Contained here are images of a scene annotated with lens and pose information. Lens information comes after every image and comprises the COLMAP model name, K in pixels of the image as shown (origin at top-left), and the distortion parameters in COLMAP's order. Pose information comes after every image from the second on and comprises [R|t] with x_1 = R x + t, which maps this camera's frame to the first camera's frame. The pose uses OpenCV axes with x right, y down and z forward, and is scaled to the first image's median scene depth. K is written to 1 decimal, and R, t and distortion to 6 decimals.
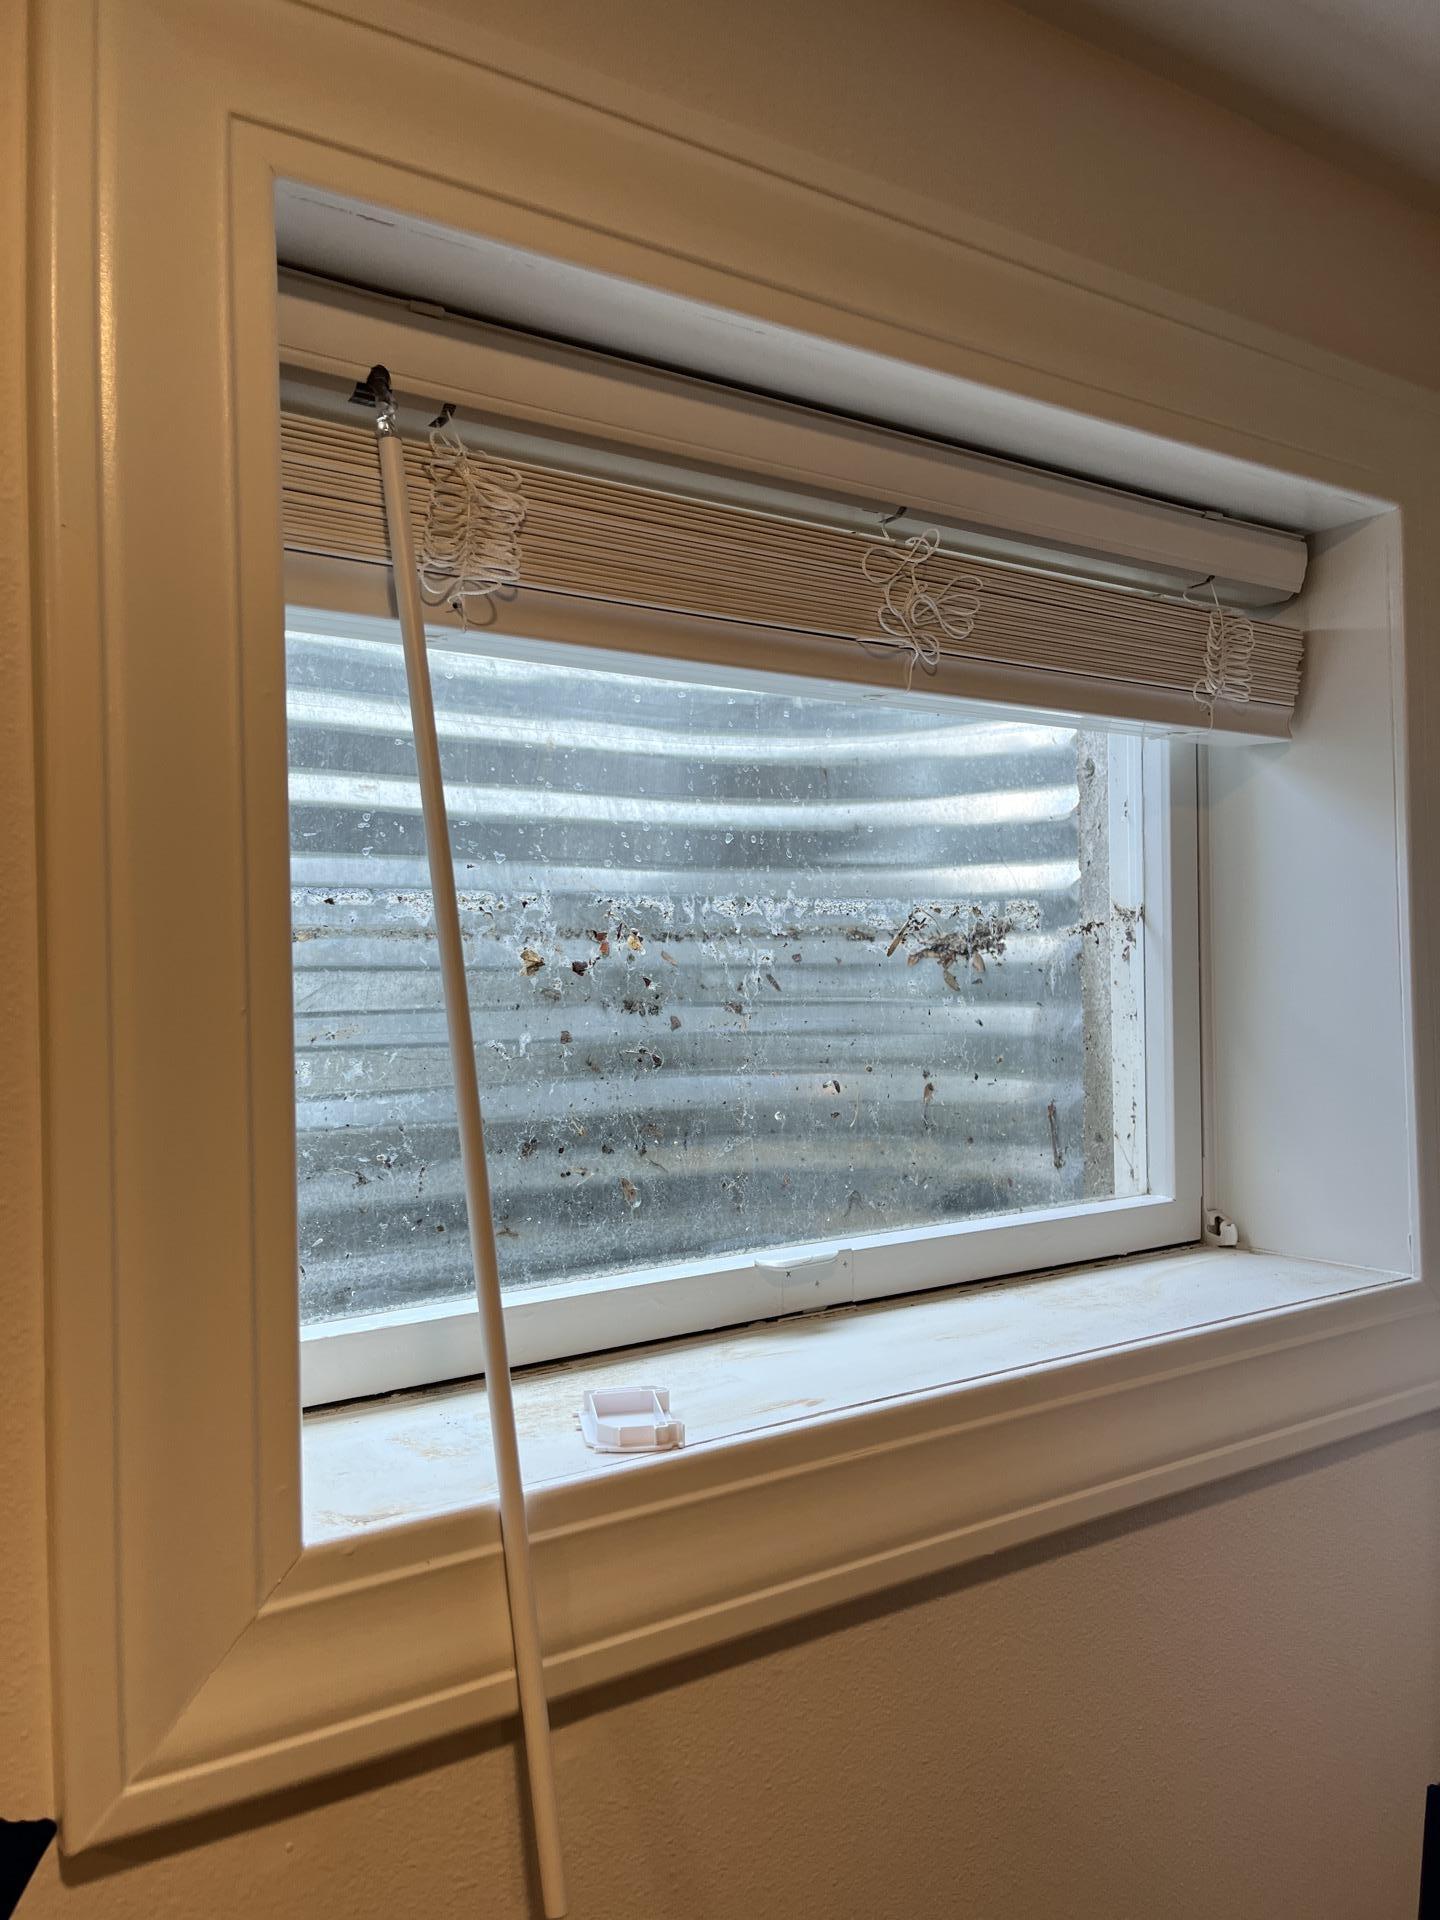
lens RADIAL K [[1456.0, 0, 720.0], [0, 1456.0, 960.0], [0, 0, 1]] dist [0.094881, -0.128224]
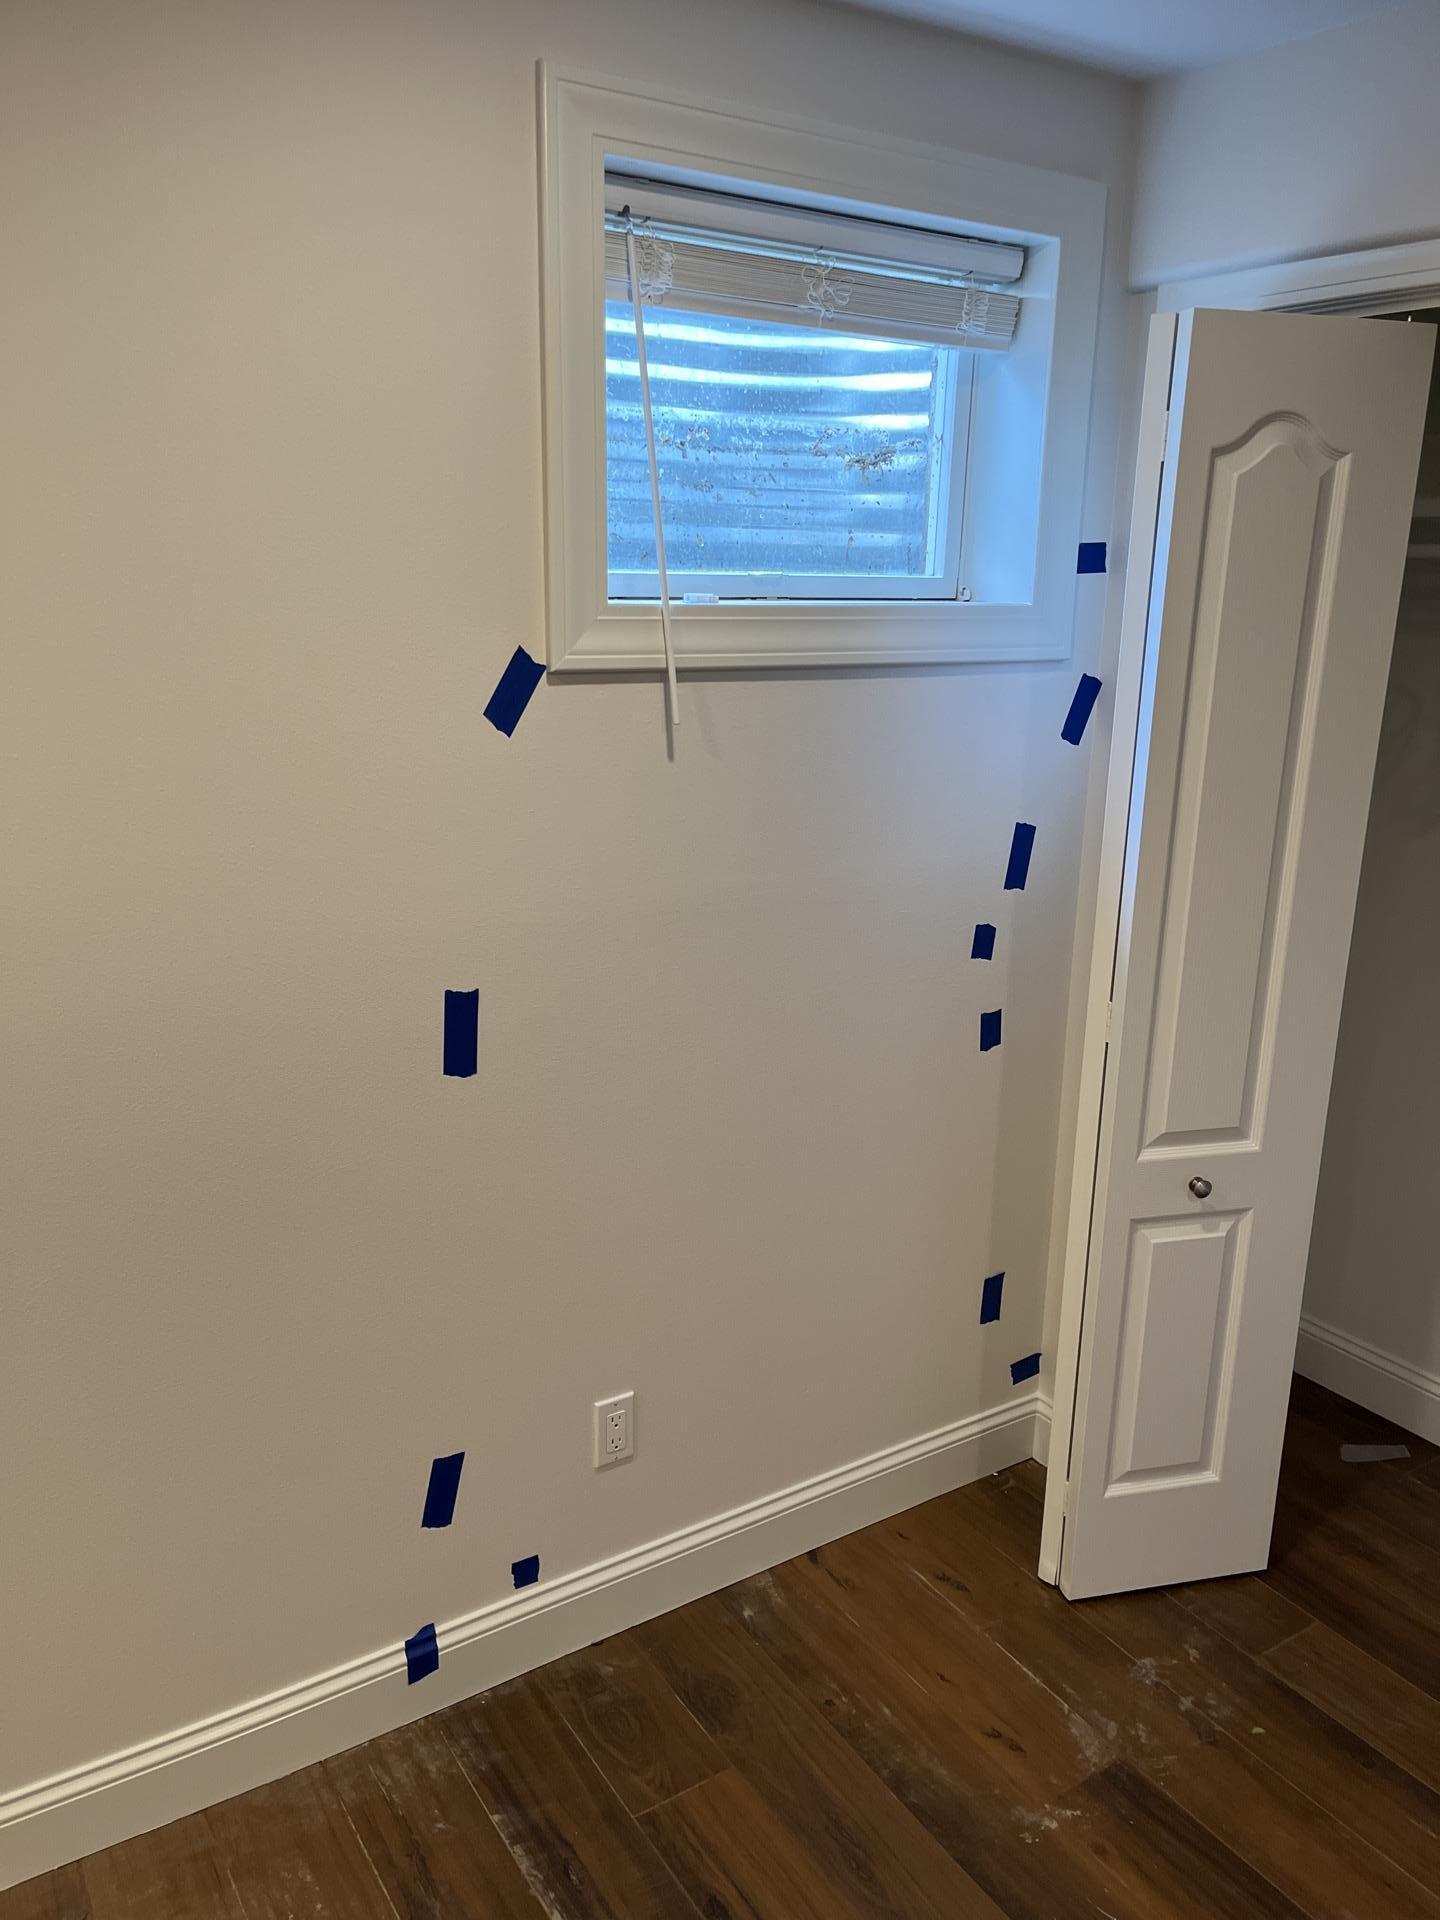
lens RADIAL K [[1456.0, 0, 720.0], [0, 1456.0, 960.0], [0, 0, 1]] dist [0.094881, -0.128224]
pose [[0.998826, 0.044895, -0.018169, 0.040299], [-0.038292, 0.961727, 0.271321, 0.129680], [0.029655, -0.270307, 0.962317, -1.272282]]
